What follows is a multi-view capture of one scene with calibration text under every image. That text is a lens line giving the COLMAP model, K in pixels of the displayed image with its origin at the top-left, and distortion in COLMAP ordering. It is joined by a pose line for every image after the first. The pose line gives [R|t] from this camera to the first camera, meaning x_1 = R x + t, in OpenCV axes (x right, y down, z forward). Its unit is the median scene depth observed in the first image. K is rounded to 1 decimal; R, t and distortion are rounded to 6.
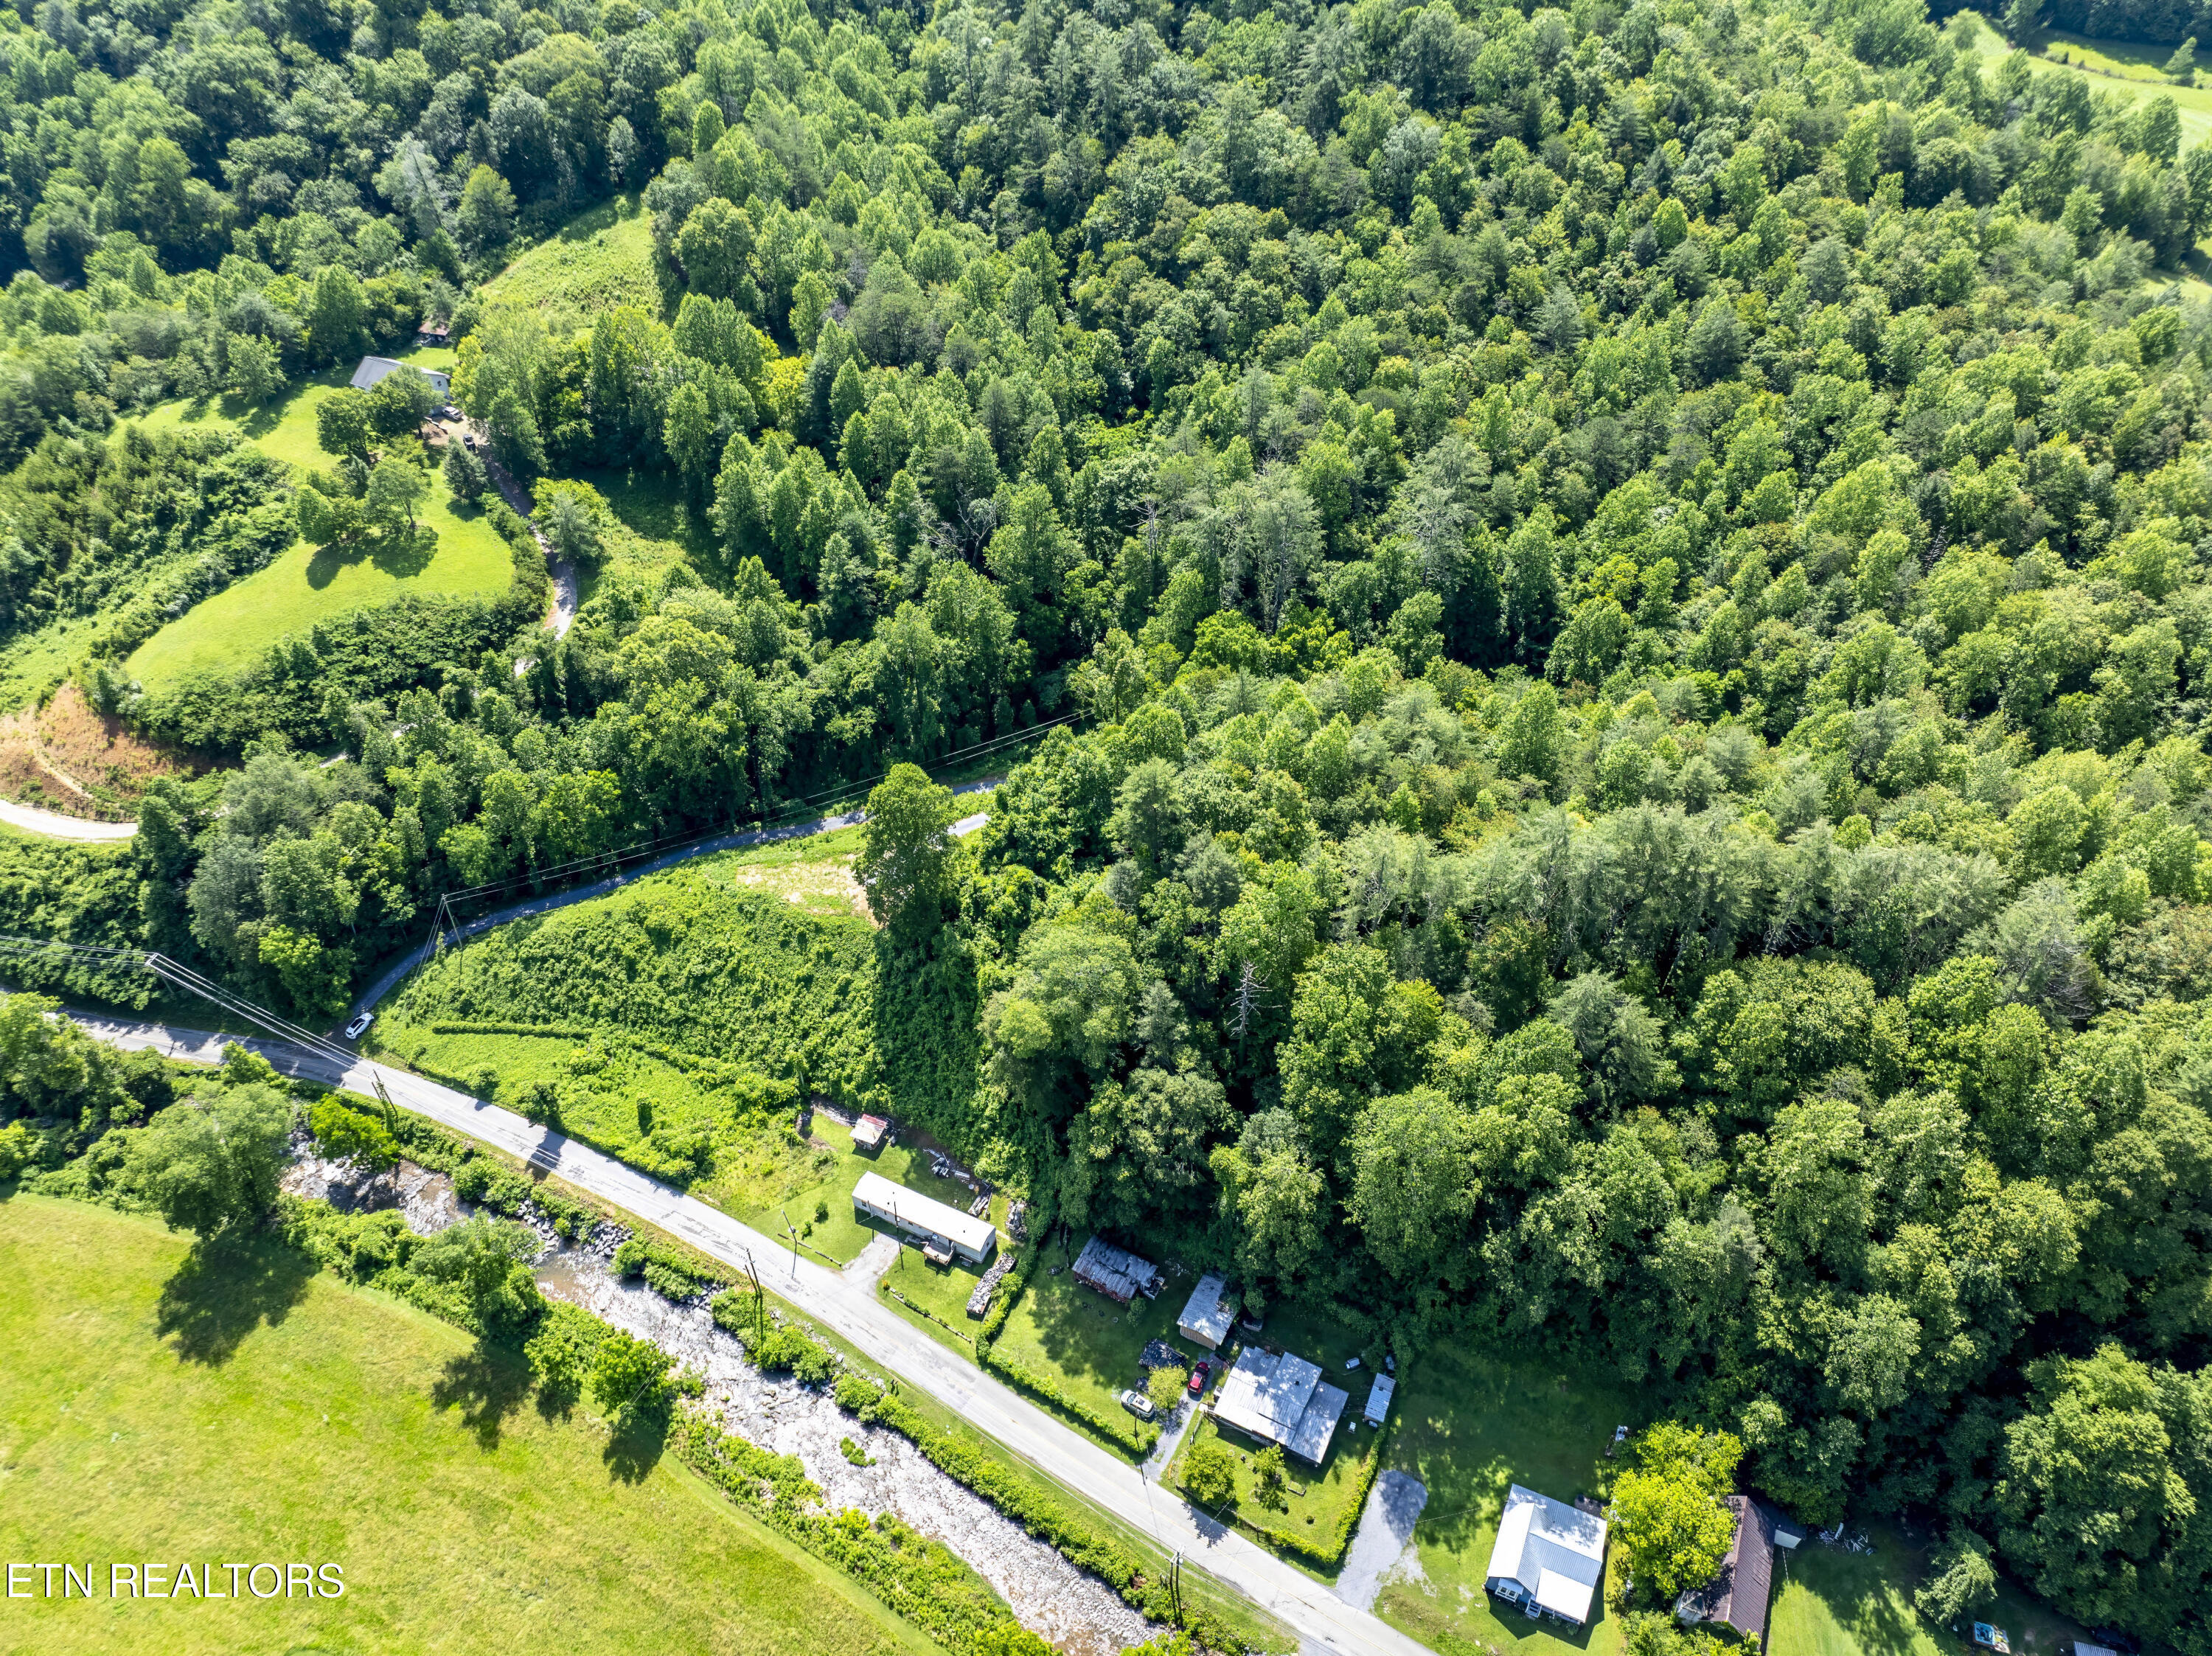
lens RADIAL K [[1551.4, 0, 1108.4], [0, 1551.4, 820.1], [0, 0, 1]] dist [-0.048772, 0.003102]
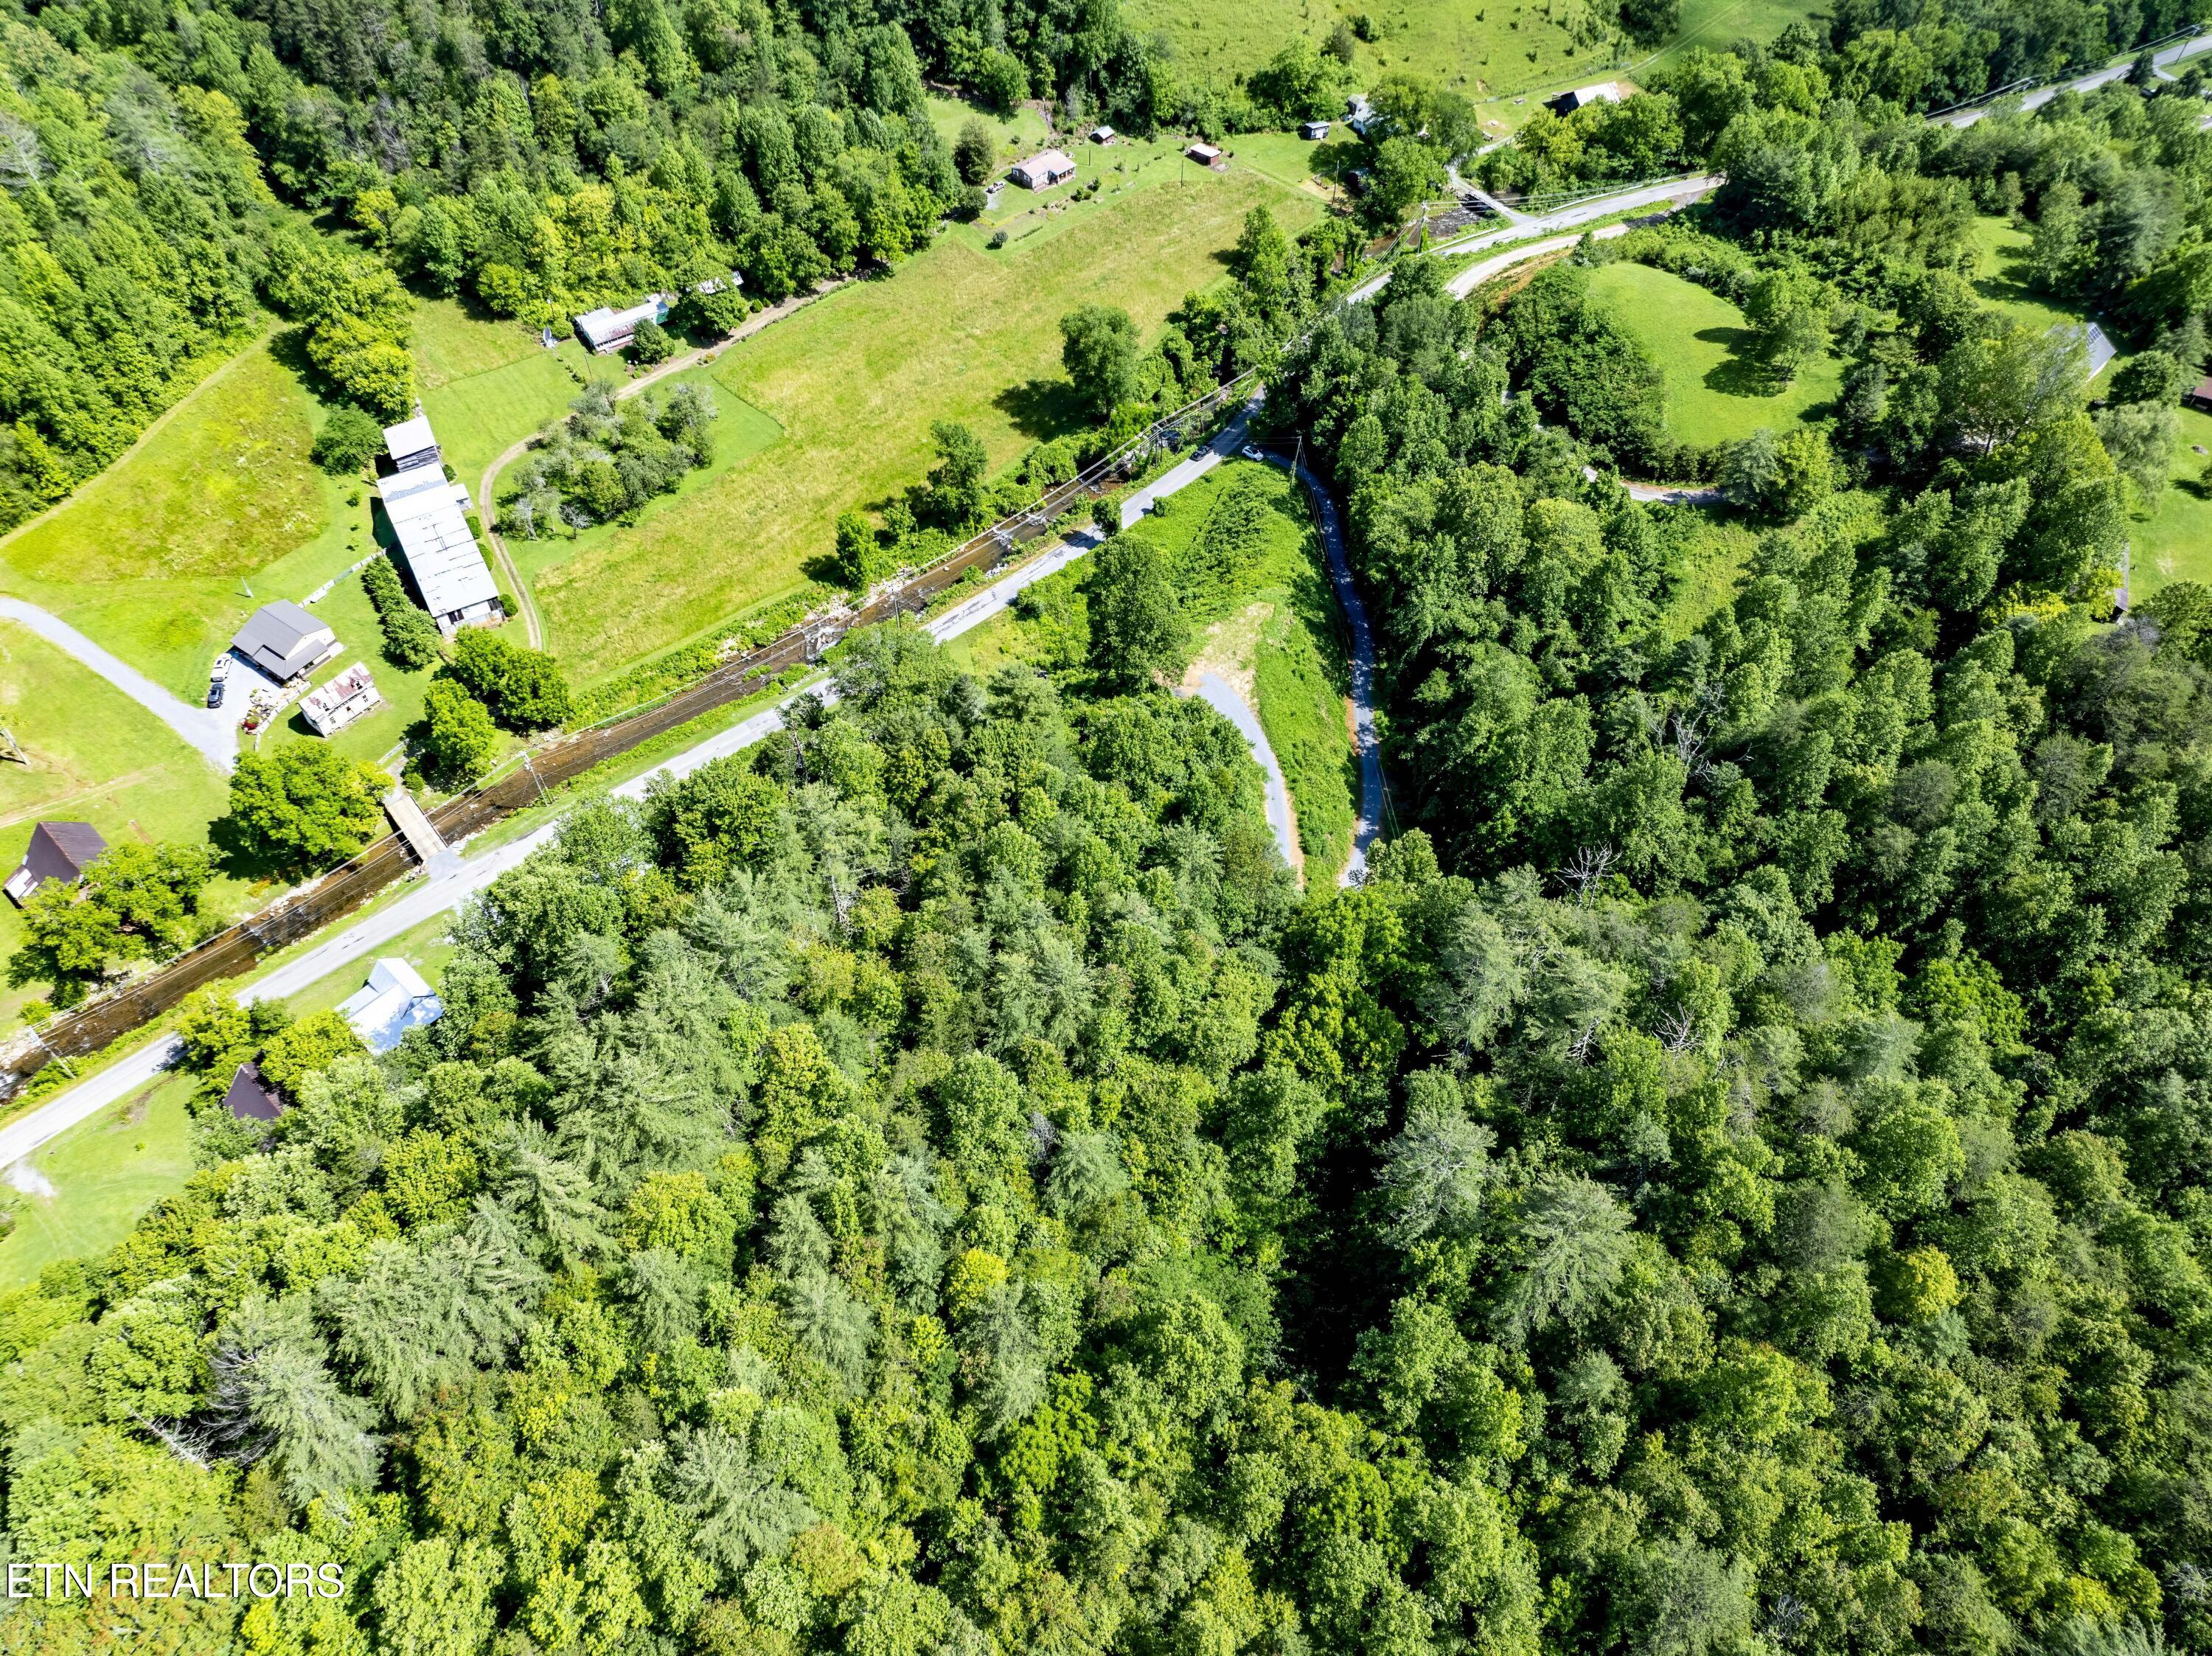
lens RADIAL K [[1561.0, 0, 1108.1], [0, 1561.0, 829.5], [0, 0, 1]] dist [-0.045706, 0.000103]
pose [[-0.321909, 0.729726, -0.603220, 0.634107], [-0.661837, 0.282158, 0.694520, -0.678975], [0.677013, 0.622806, 0.392131, 0.692545]]
